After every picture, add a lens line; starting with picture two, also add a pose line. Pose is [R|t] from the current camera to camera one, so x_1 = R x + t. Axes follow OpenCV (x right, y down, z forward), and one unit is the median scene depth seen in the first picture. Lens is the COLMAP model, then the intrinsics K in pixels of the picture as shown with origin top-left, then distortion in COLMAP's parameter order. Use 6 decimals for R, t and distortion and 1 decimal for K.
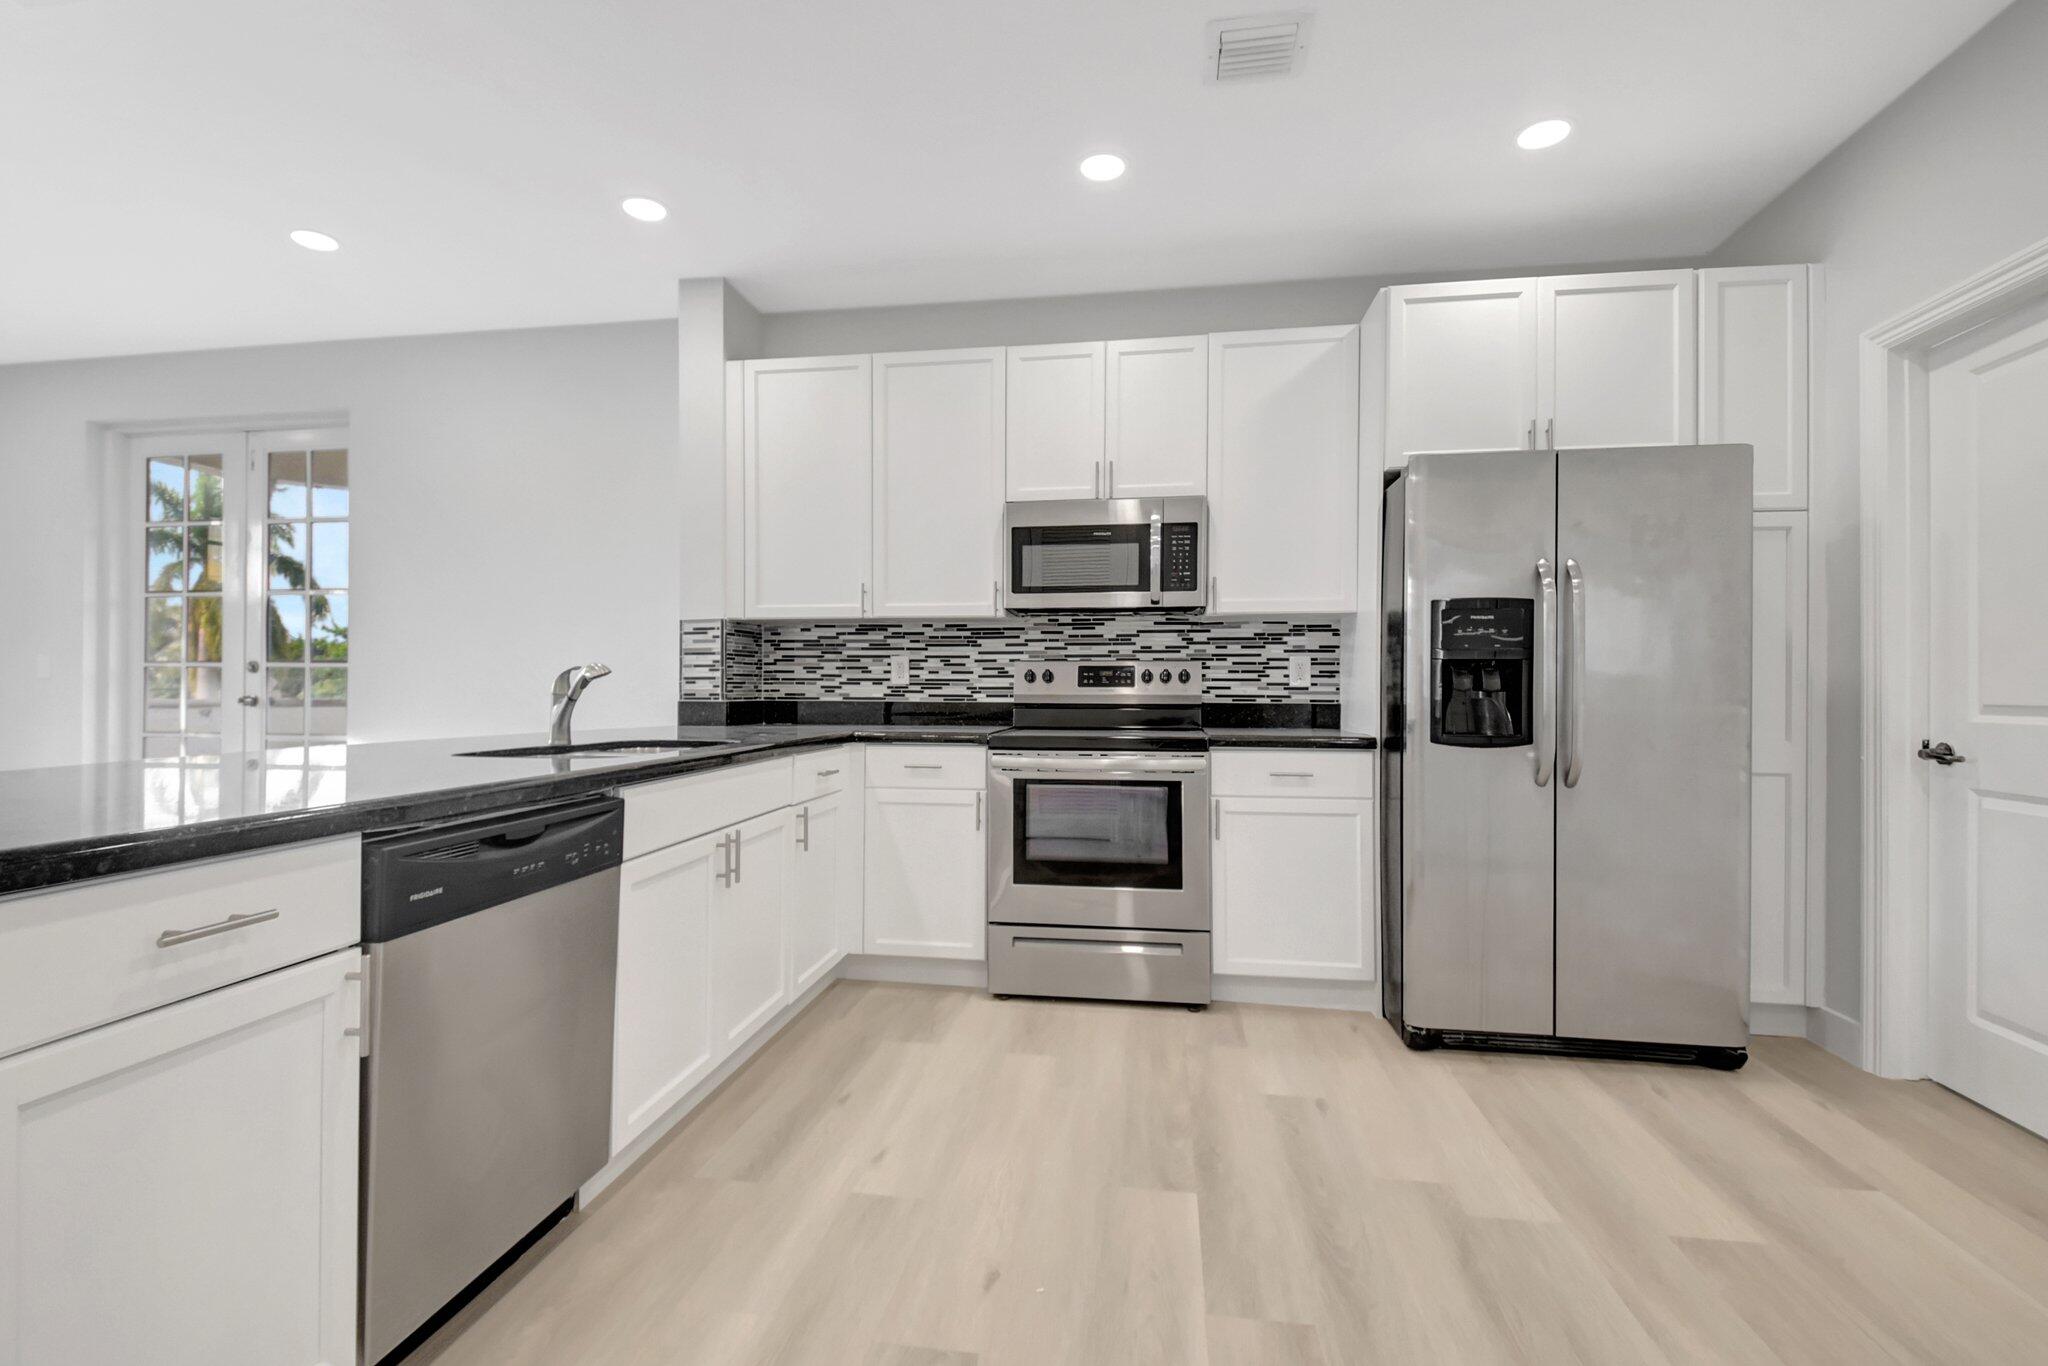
lens RADIAL K [[903.4, 0, 1024.0], [0, 903.4, 683.0], [0, 0, 1]] dist [0.003367, -0.000084]
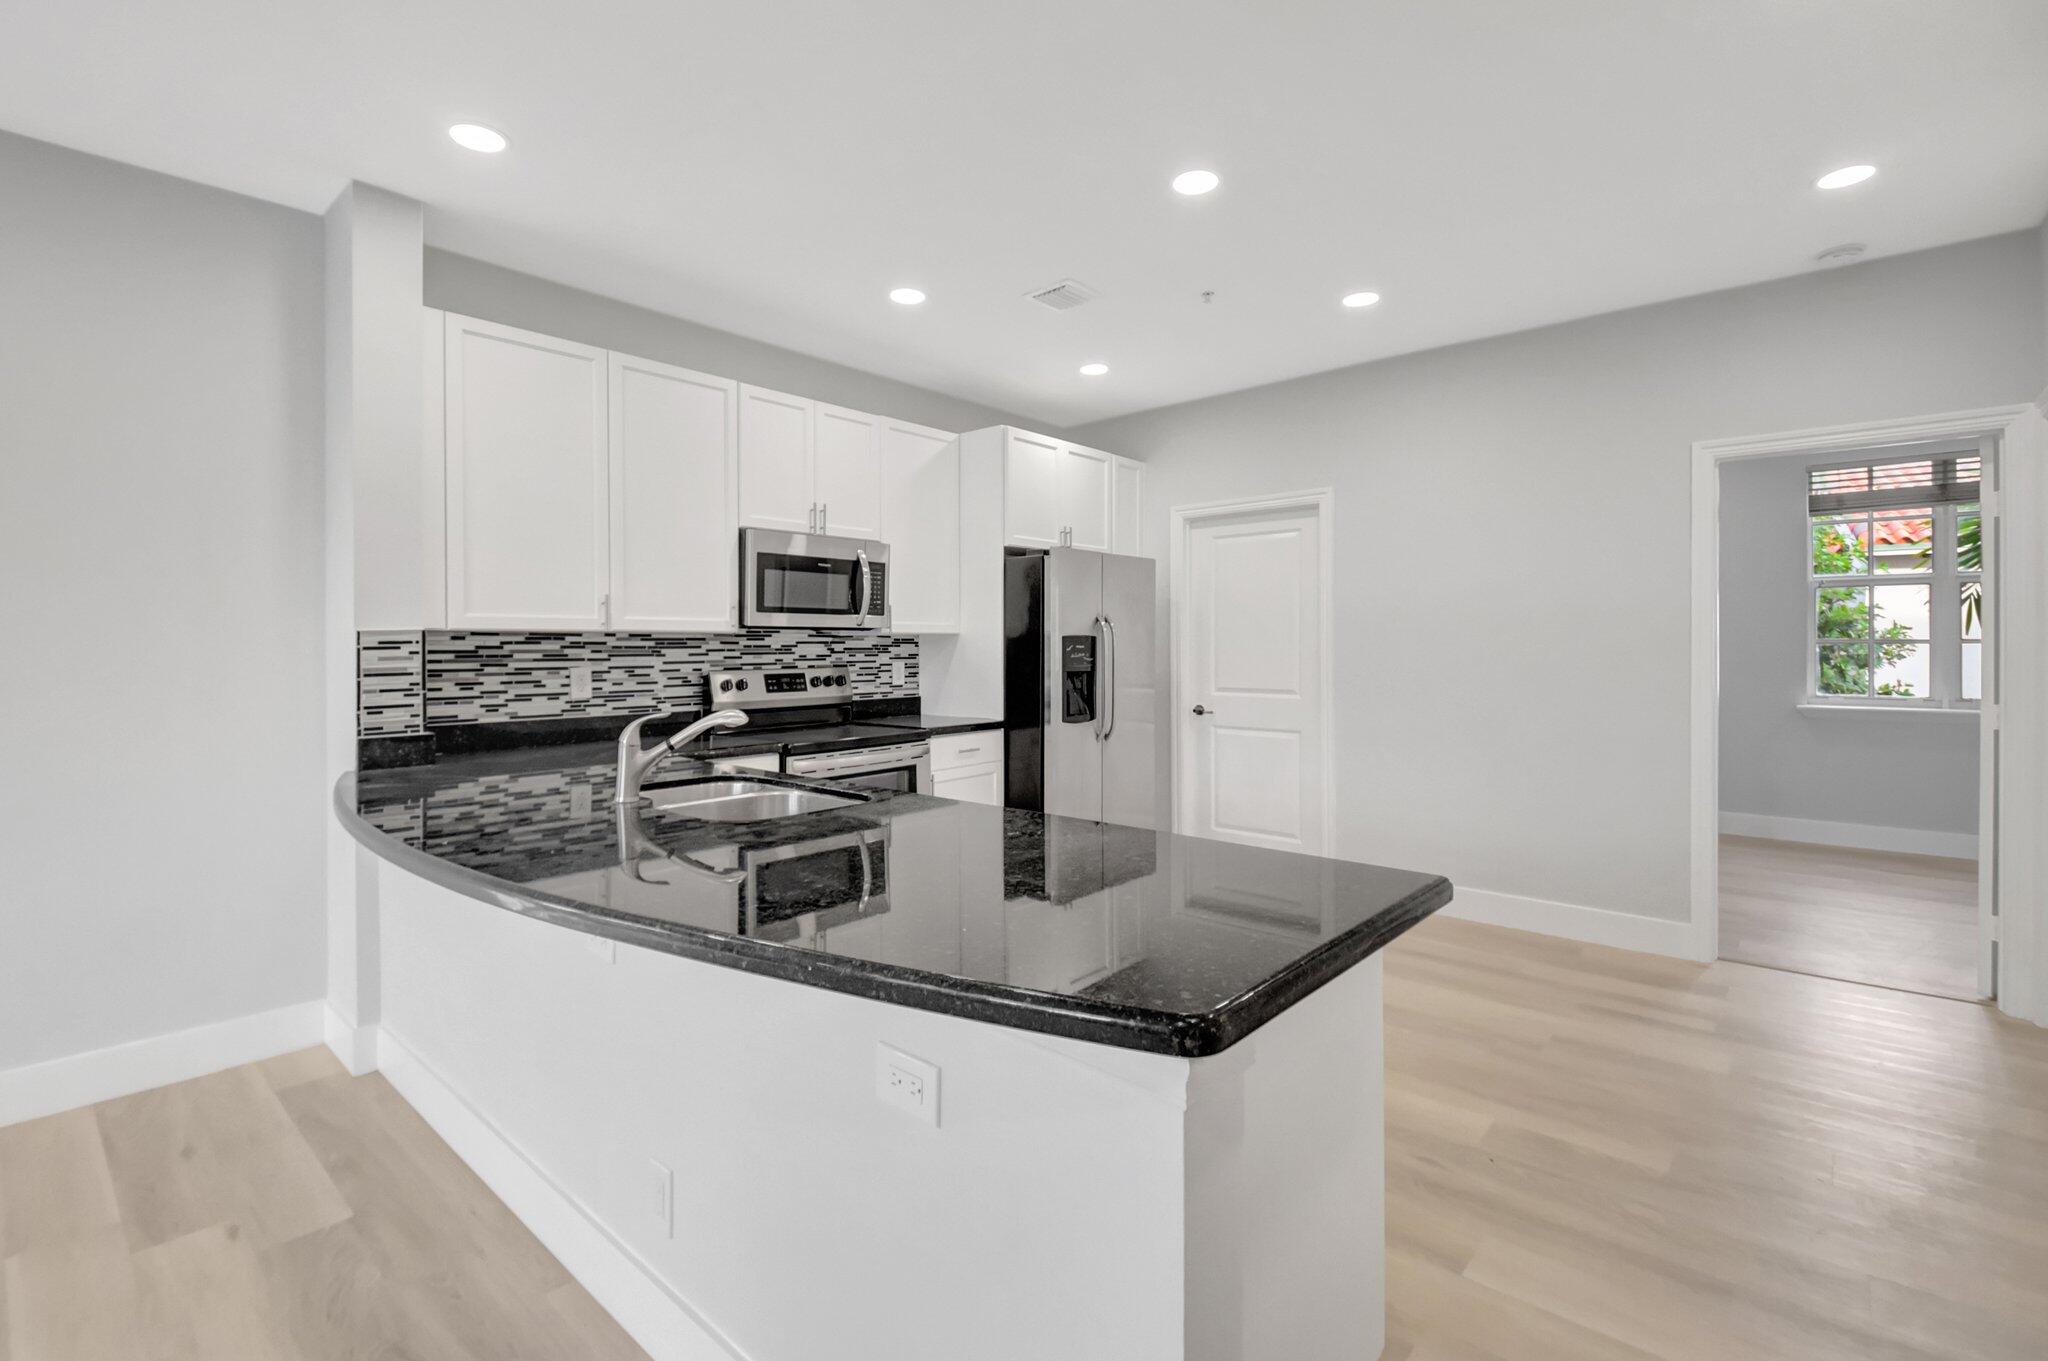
lens RADIAL K [[915.0, 0, 1016.8], [0, 915.0, 644.7], [0, 0, 1]] dist [0.000650, -0.000161]
pose [[0.535843, -0.005830, 0.844298, -0.729757], [-0.000554, 0.999974, 0.007256, -0.063962], [-0.844318, -0.004355, 0.535825, 0.129104]]
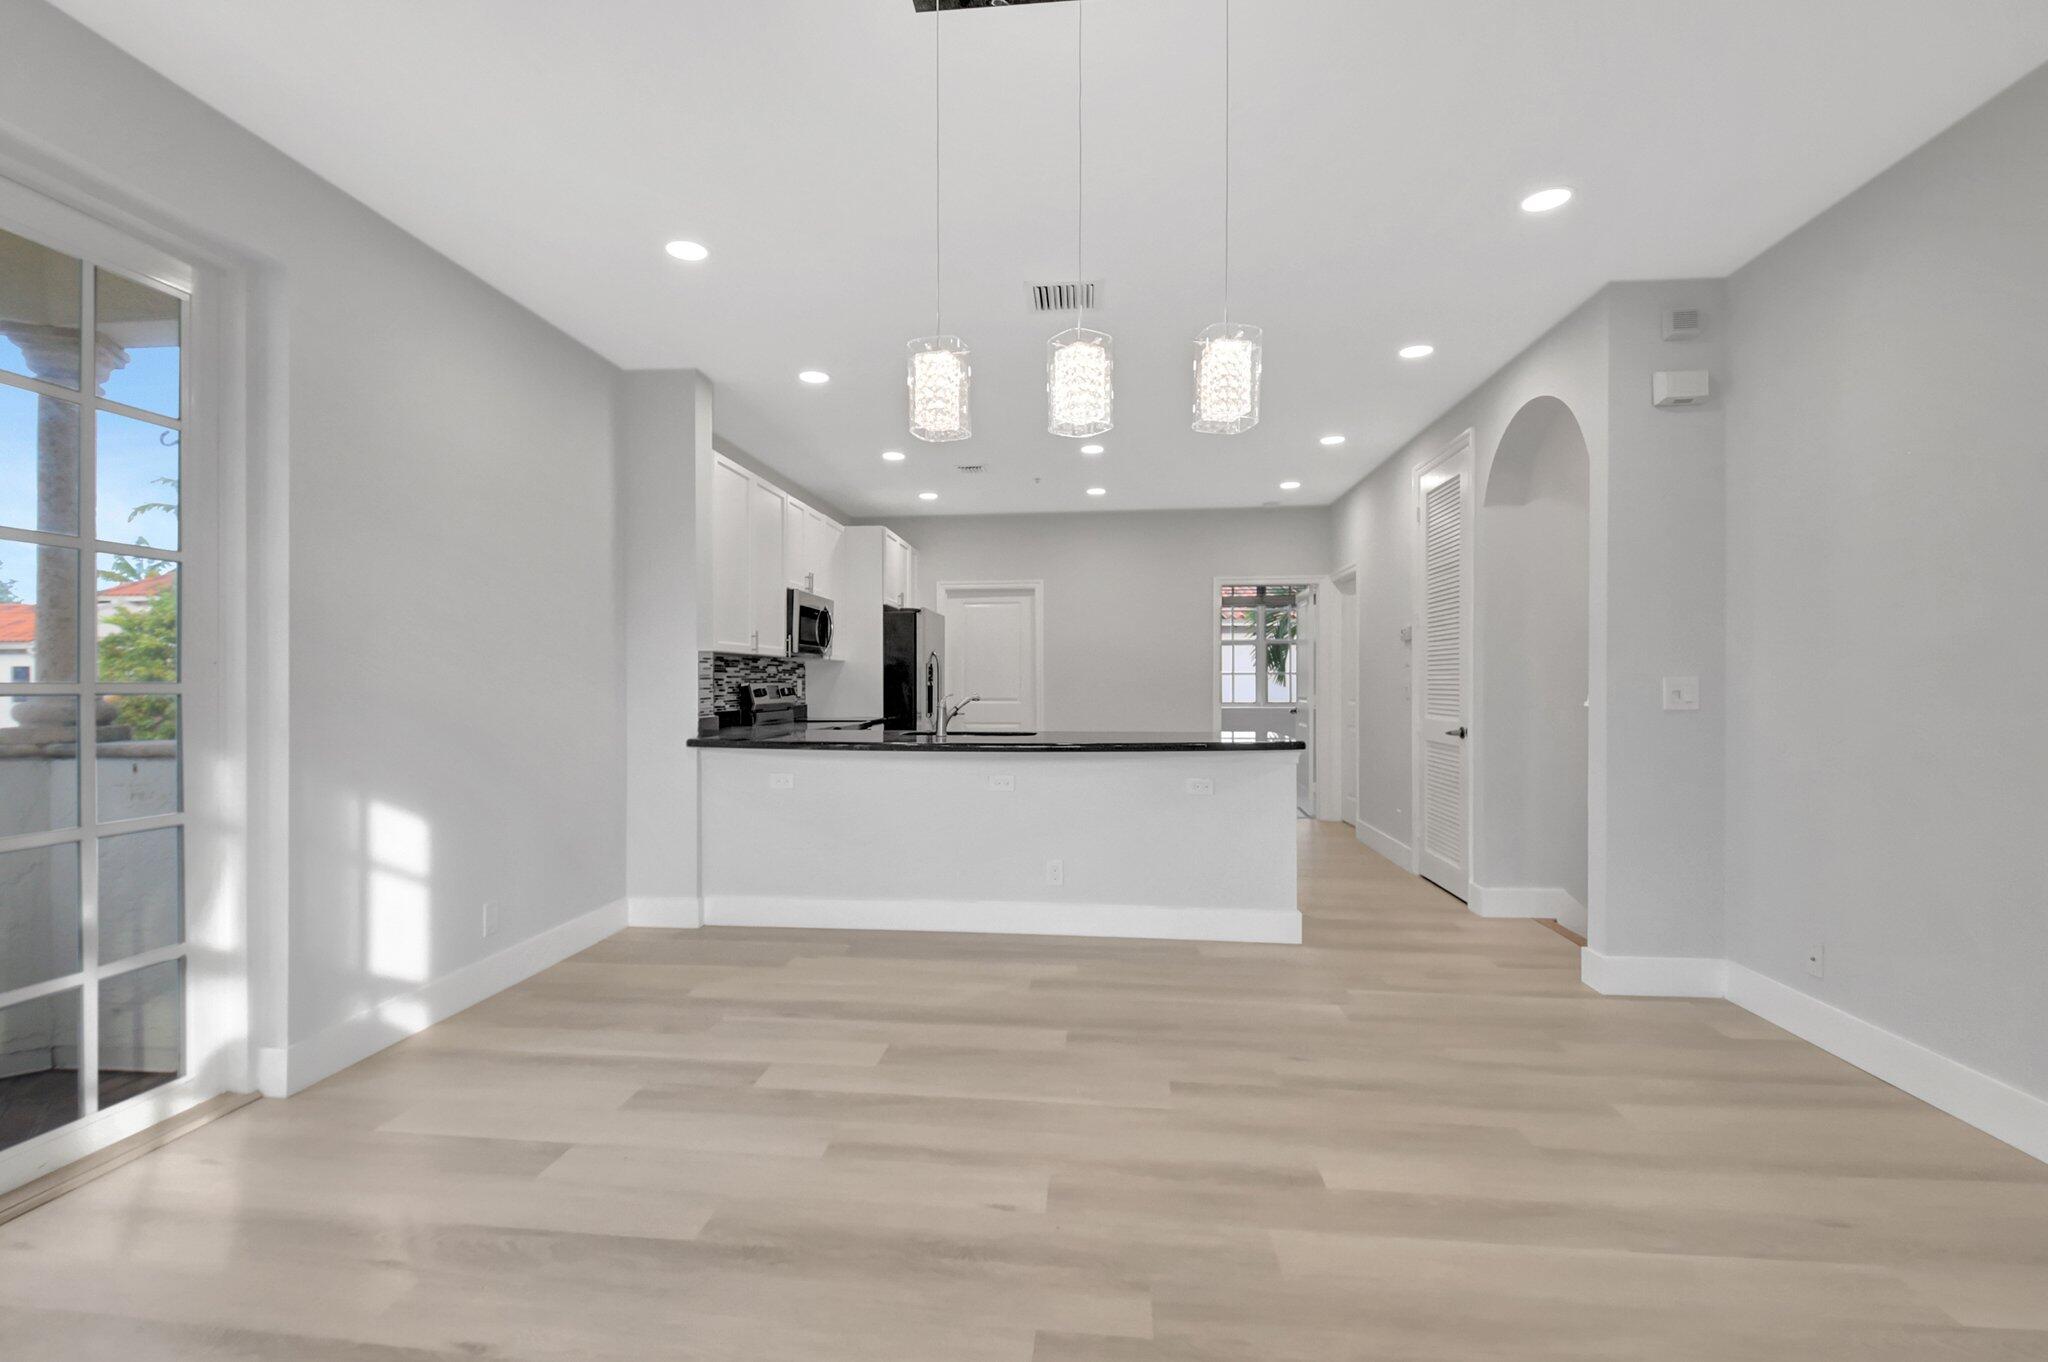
lens RADIAL K [[897.6, 0, 1024.0], [0, 897.6, 681.0], [0, 0, 1]] dist [0.000939, 0.000114]
pose [[-0.072994, -0.001069, 0.997332, -1.598782], [-0.004898, 0.999988, 0.000713, -0.031690], [-0.997320, -0.004833, -0.072998, 0.656626]]
